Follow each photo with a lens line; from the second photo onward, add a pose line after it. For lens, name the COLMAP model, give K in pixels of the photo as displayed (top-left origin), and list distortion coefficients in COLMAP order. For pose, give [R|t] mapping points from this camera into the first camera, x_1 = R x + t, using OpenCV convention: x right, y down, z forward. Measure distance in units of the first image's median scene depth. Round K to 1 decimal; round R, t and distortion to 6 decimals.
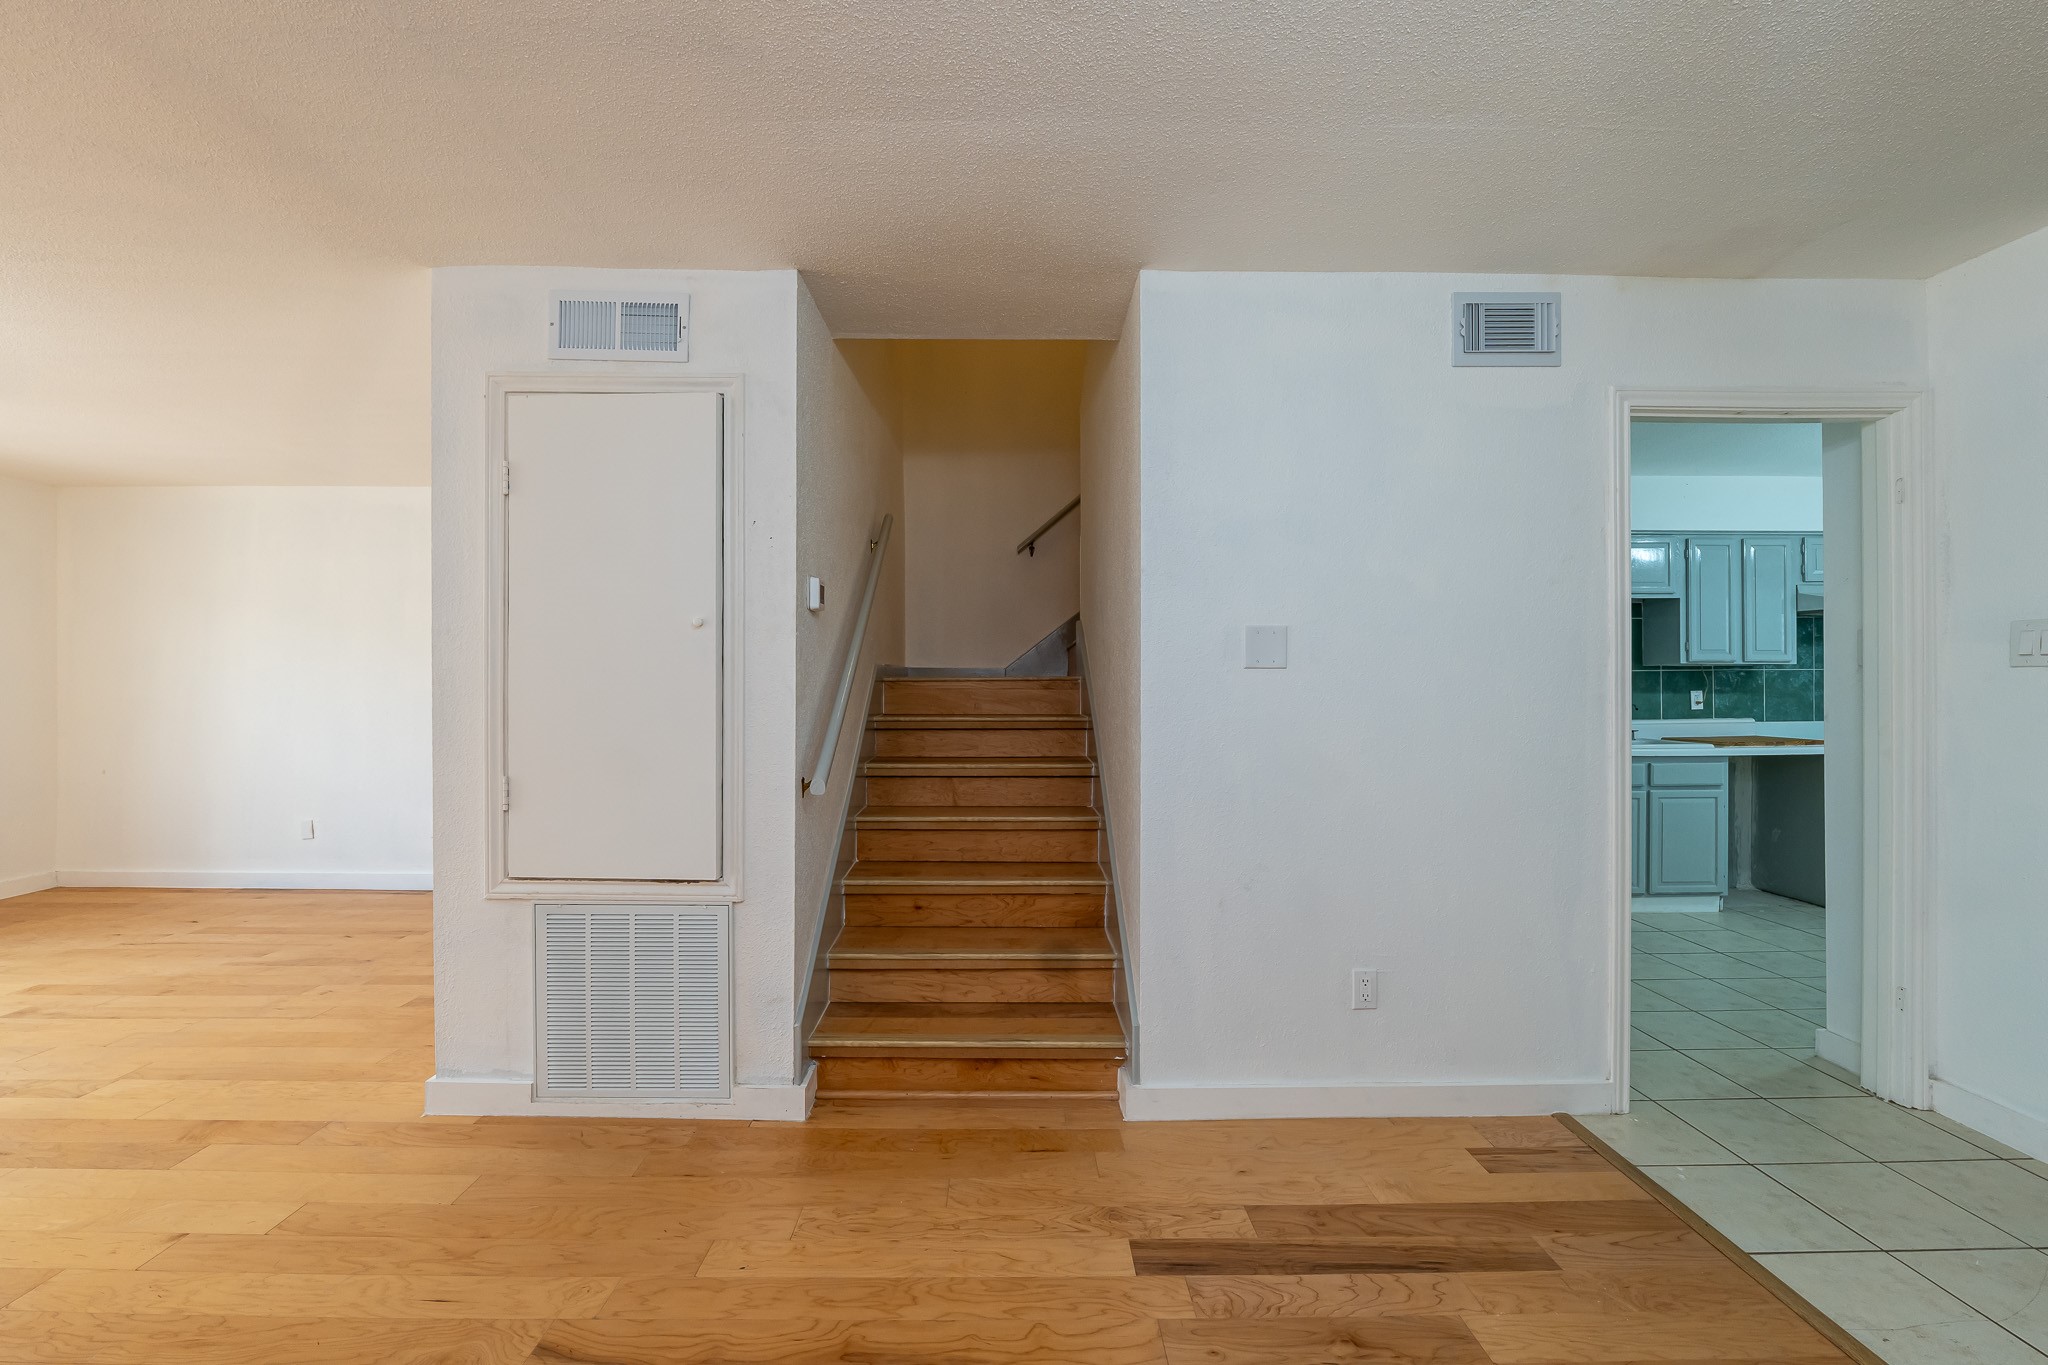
lens RADIAL K [[848.5, 0, 1004.7], [0, 848.5, 689.1], [0, 0, 1]] dist [-0.014390, 0.003840]
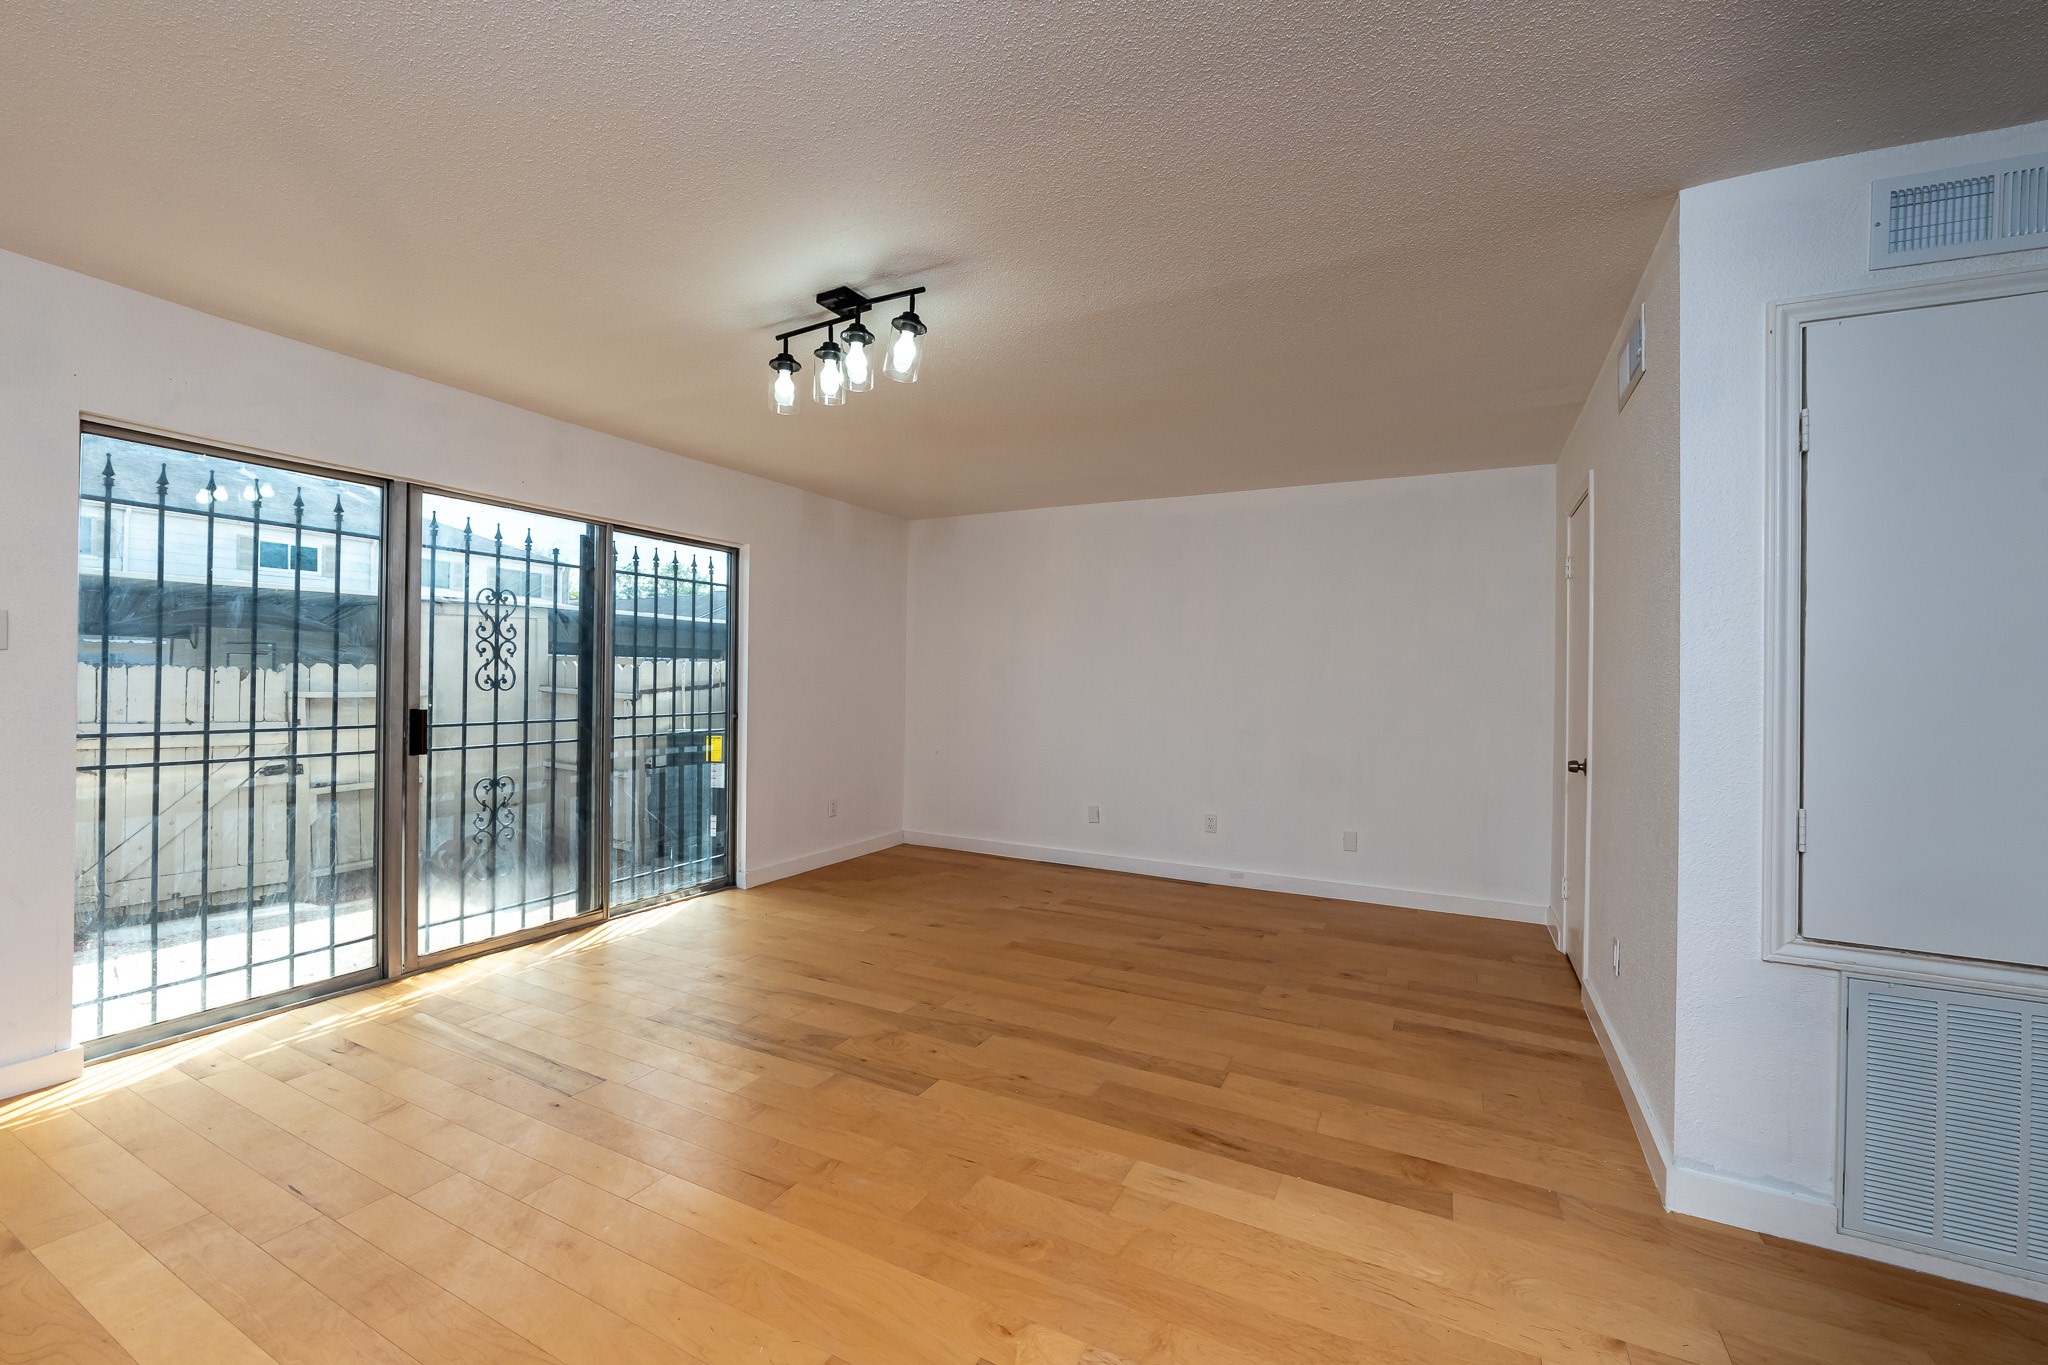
lens RADIAL K [[848.5, 0, 1028.7], [0, 848.5, 677.1], [0, 0, 1]] dist [-0.014390, 0.003840]
pose [[0.882065, 0.011023, -0.470999, -0.917274], [-0.016639, 0.999831, -0.007760, -0.000417], [0.470834, 0.014681, 0.882100, -0.032972]]
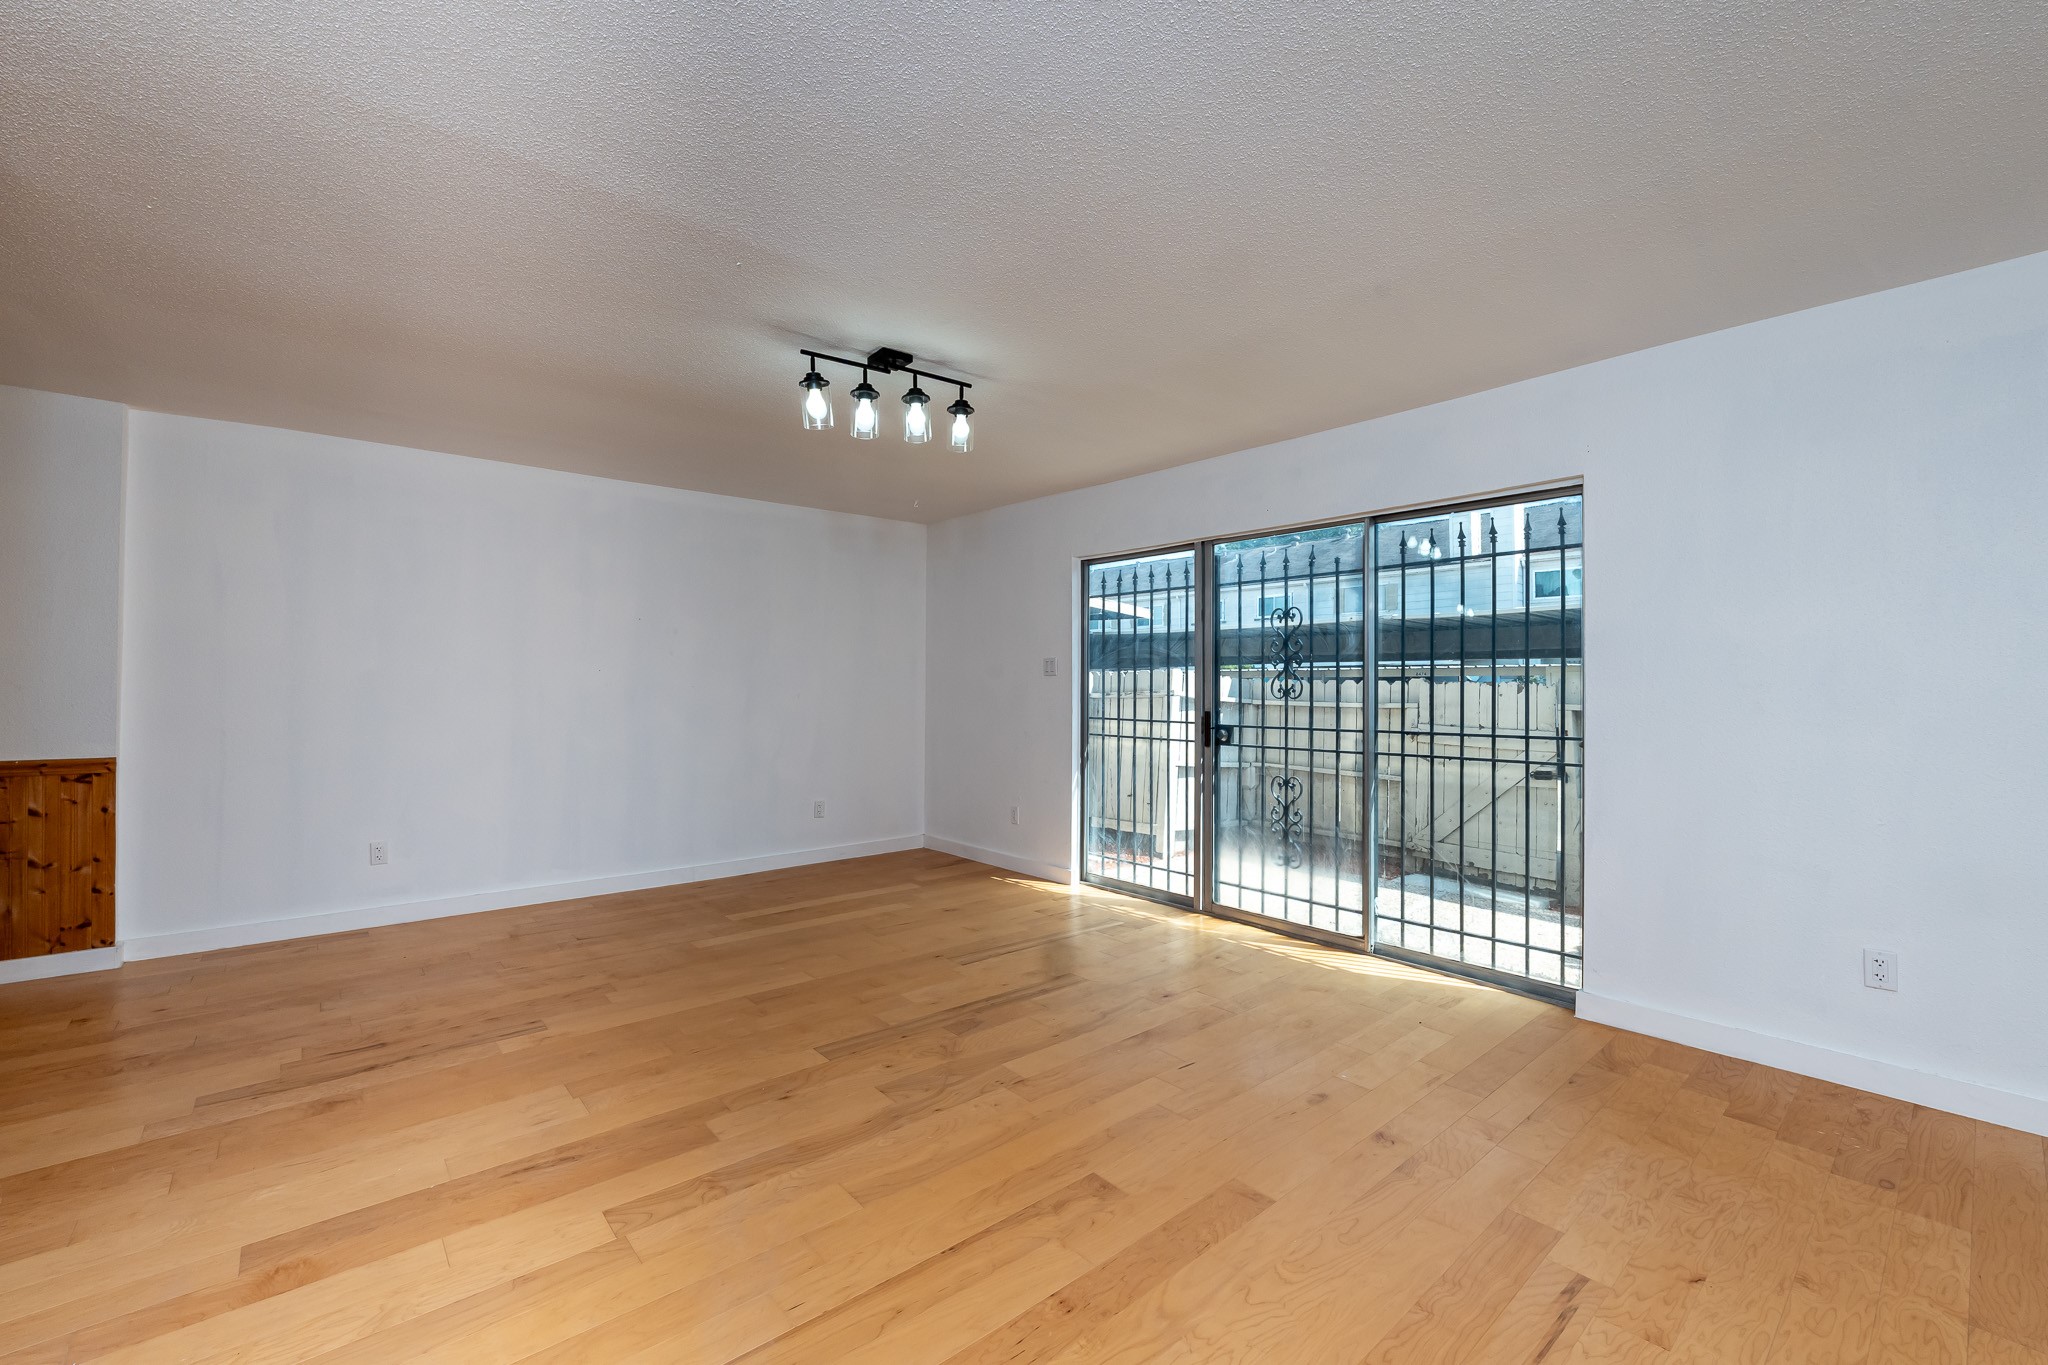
lens RADIAL K [[848.5, 0, 1022.8], [0, 848.5, 673.3], [0, 0, 1]] dist [-0.014390, 0.003840]
pose [[-0.776130, -0.009339, -0.630504, -1.002986], [-0.004687, 0.999948, -0.009041, -0.005289], [0.630556, -0.004062, -0.776133, 1.987648]]
